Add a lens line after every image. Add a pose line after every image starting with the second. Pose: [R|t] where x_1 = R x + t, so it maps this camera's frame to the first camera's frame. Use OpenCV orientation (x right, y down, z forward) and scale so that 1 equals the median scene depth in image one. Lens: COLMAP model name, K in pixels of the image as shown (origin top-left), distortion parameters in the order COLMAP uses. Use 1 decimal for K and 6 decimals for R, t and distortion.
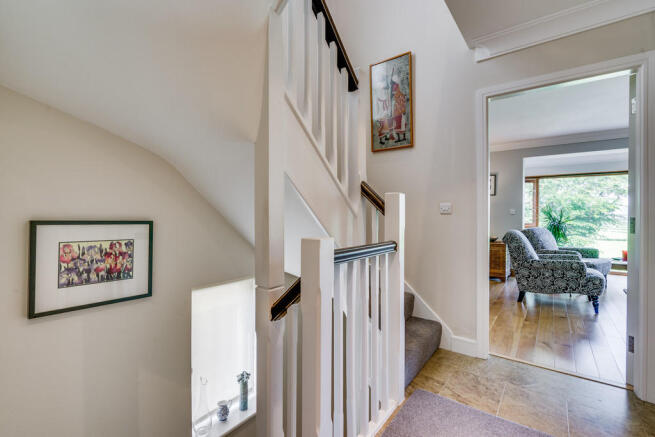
lens RADIAL K [[302.2, 0, 327.6], [0, 302.2, 216.6], [0, 0, 1]] dist [0.002808, -0.000236]
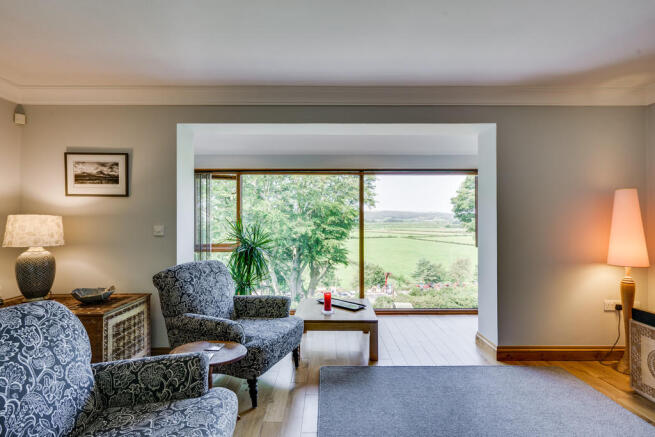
lens RADIAL K [[316.5, 0, 326.7], [0, 316.5, 218.1], [0, 0, 1]] dist [0.006387, 0.000313]
pose [[0.801448, -0.002917, 0.598058, 0.878632], [0.008415, 0.999944, -0.006399, -0.052400], [-0.598006, 0.010162, 0.801427, 0.711395]]
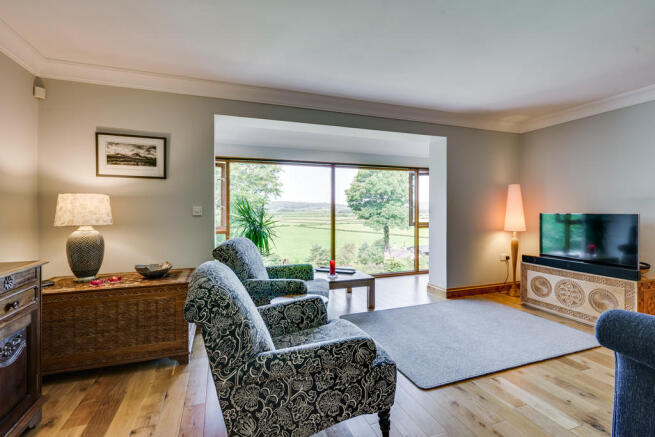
lens RADIAL K [[302.2, 0, 327.4], [0, 302.2, 212.3], [0, 0, 1]] dist [0.002808, -0.000236]
pose [[0.554003, -0.013942, 0.832398, 0.488773], [0.008328, 0.999903, 0.011205, -0.030371], [-0.832473, 0.000725, 0.554065, 0.857367]]
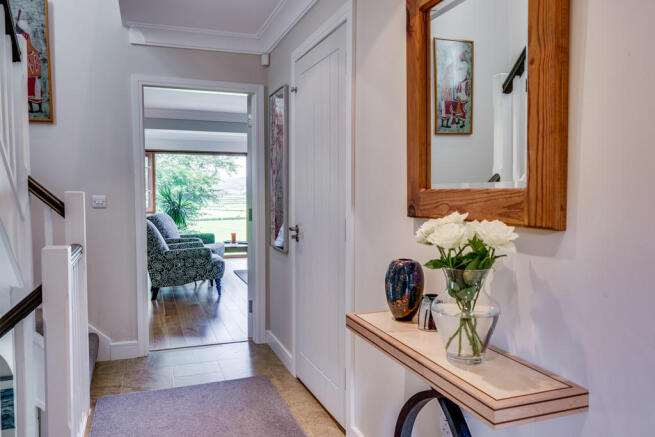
lens RADIAL K [[487.5, 0, 328.7], [0, 487.5, 217.5], [0, 0, 1]] dist [0.004719, 0.000142]
pose [[0.542464, -0.044862, 0.838880, -0.330849], [-0.001756, 0.998510, 0.054534, -0.045992], [-0.840077, -0.031056, 0.541577, -0.240832]]
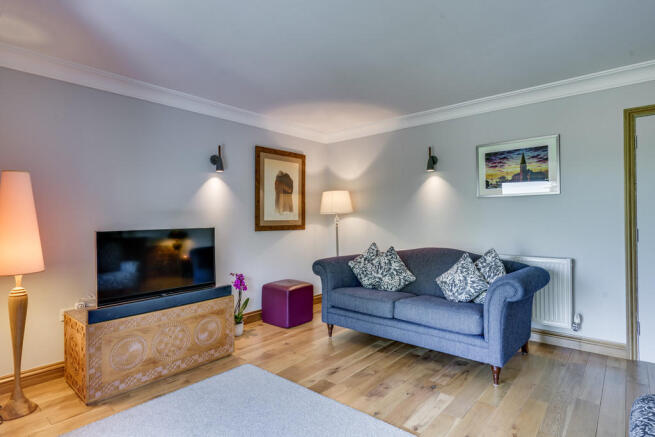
lens RADIAL K [[348.6, 0, 324.7], [0, 348.6, 216.5], [0, 0, 1]] dist [0.000749, 0.001765]
pose [[-0.995883, 0.011077, 0.089973, 1.281587], [0.011596, 0.999919, 0.005255, -0.042529], [-0.089908, 0.006277, -0.995930, 1.512791]]
